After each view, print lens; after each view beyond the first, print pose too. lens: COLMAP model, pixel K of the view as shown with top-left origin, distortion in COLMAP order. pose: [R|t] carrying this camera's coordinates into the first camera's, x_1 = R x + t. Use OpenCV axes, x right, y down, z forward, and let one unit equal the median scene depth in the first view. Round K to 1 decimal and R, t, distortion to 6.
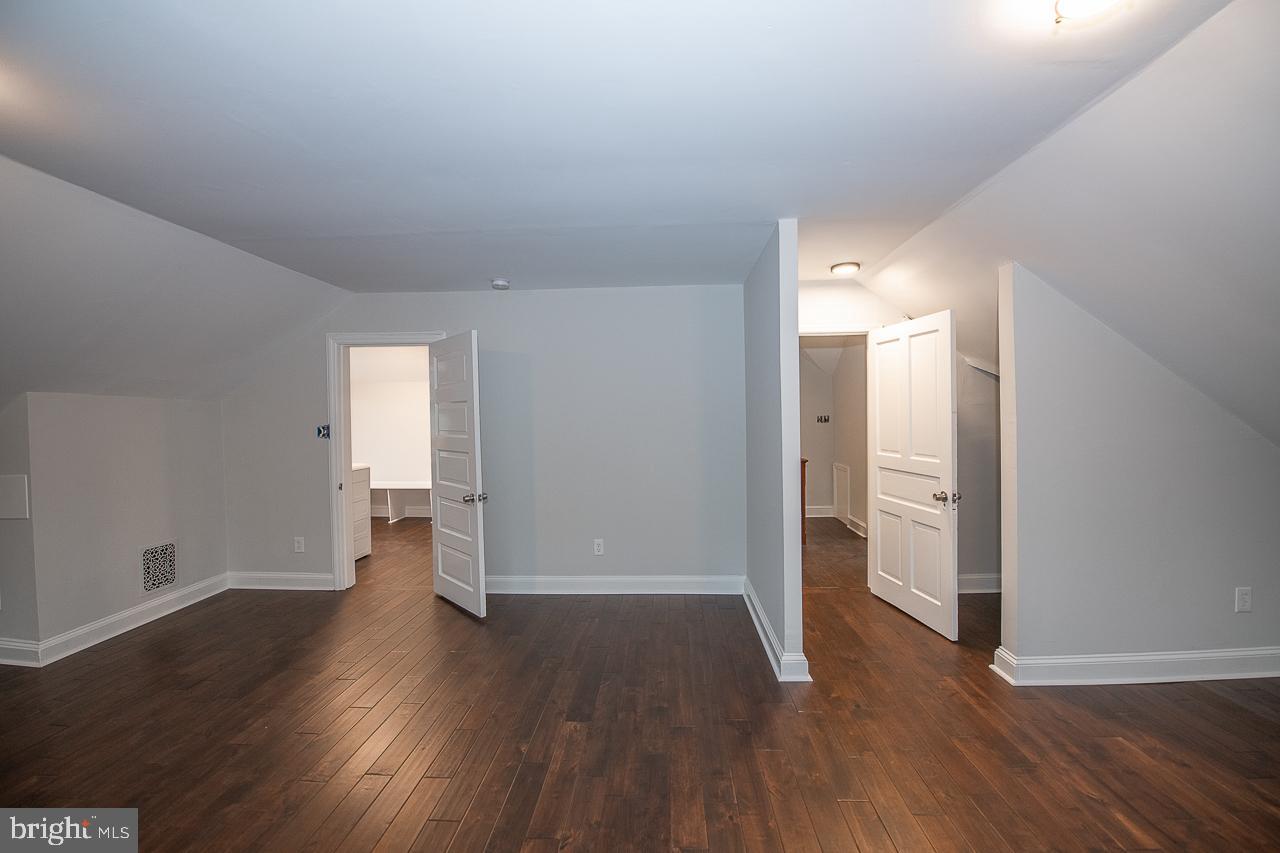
lens RADIAL K [[509.1, 0, 642.7], [0, 509.1, 428.3], [0, 0, 1]] dist [-0.017572, -0.001852]
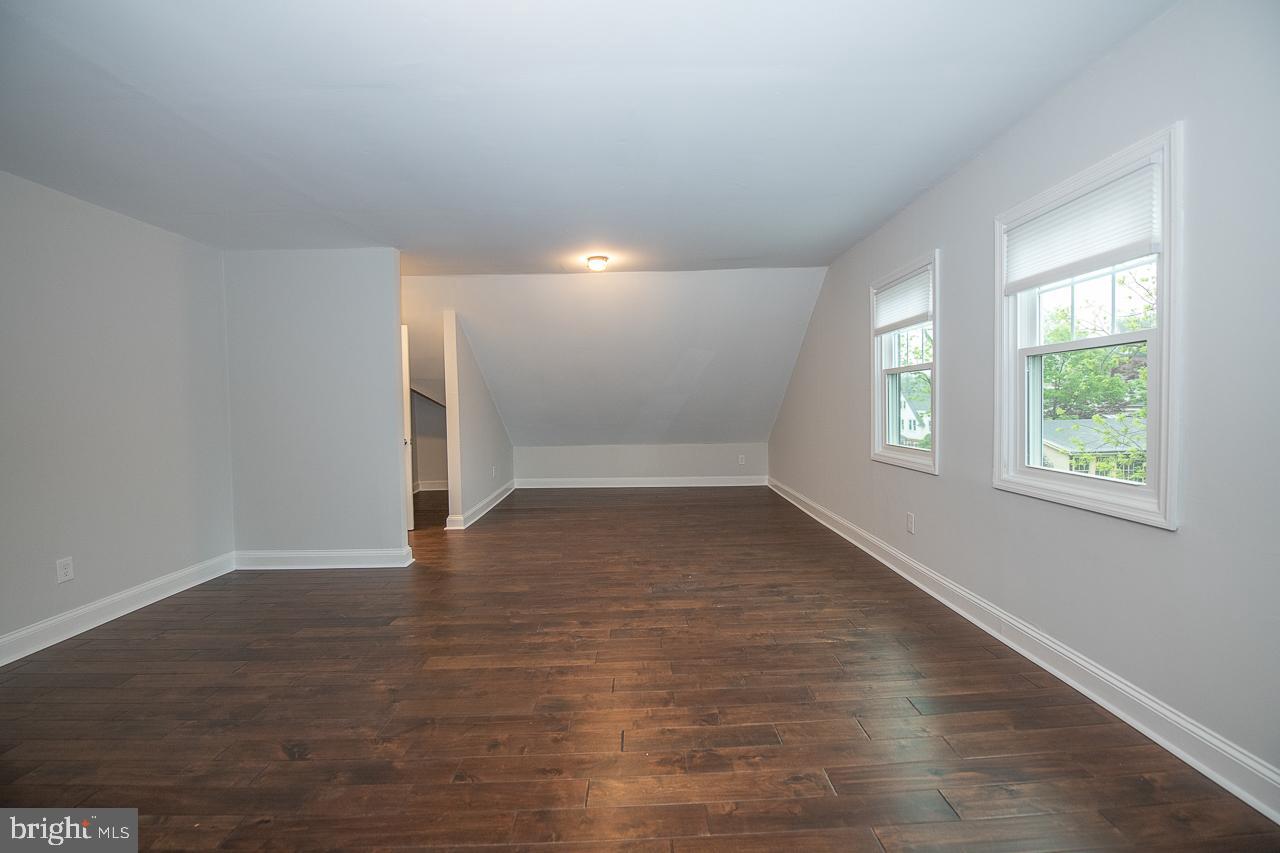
lens RADIAL K [[509.1, 0, 639.4], [0, 509.1, 423.3], [0, 0, 1]] dist [-0.017572, -0.001852]
pose [[-0.054380, -0.019668, 0.998327, -1.189238], [0.042811, 0.998841, 0.022010, 0.082925], [-0.997602, 0.043936, -0.053475, 0.382018]]
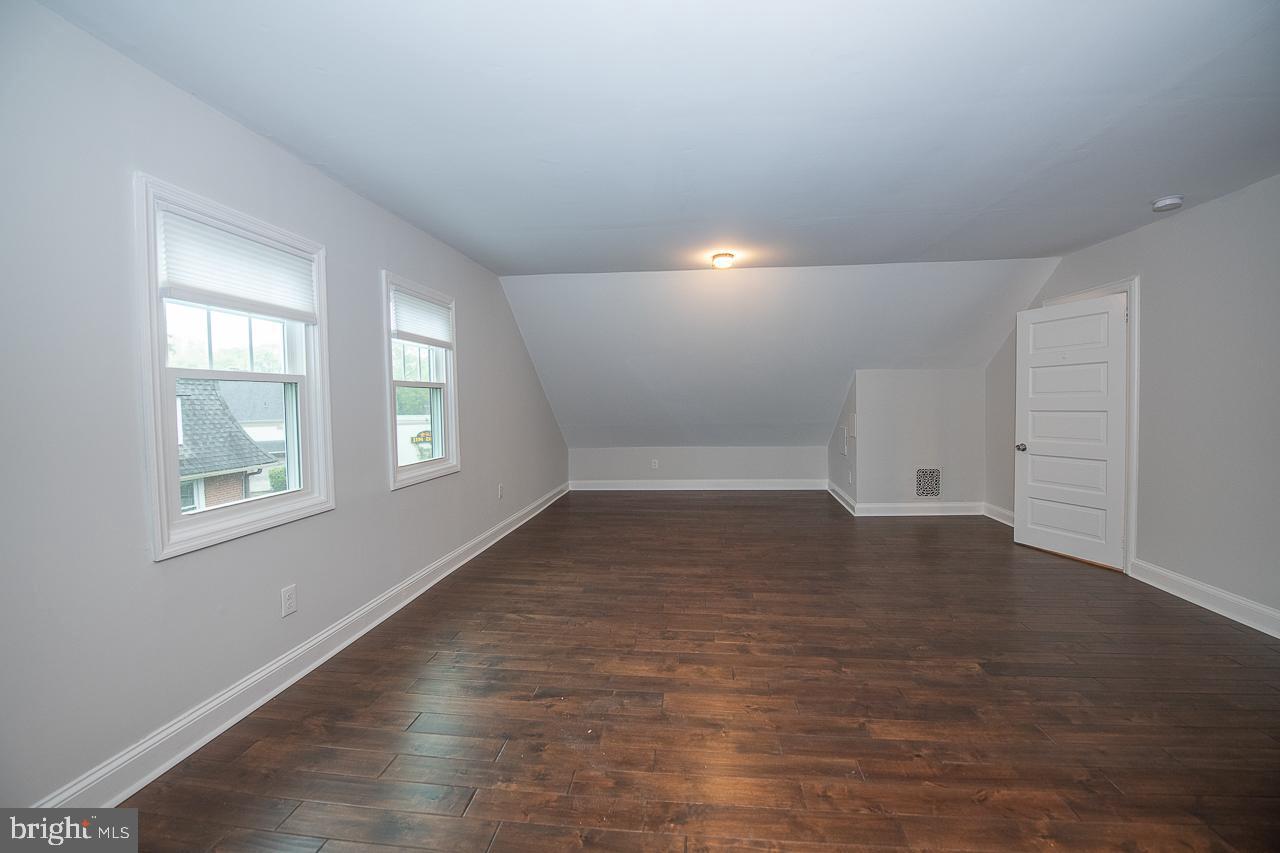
lens RADIAL K [[509.1, 0, 643.3], [0, 509.1, 427.1], [0, 0, 1]] dist [-0.017572, -0.001852]
pose [[-0.054310, 0.065334, -0.996384, 0.761381], [-0.008229, 0.997794, 0.065875, 0.026923], [0.998490, 0.011777, -0.053653, 0.312455]]
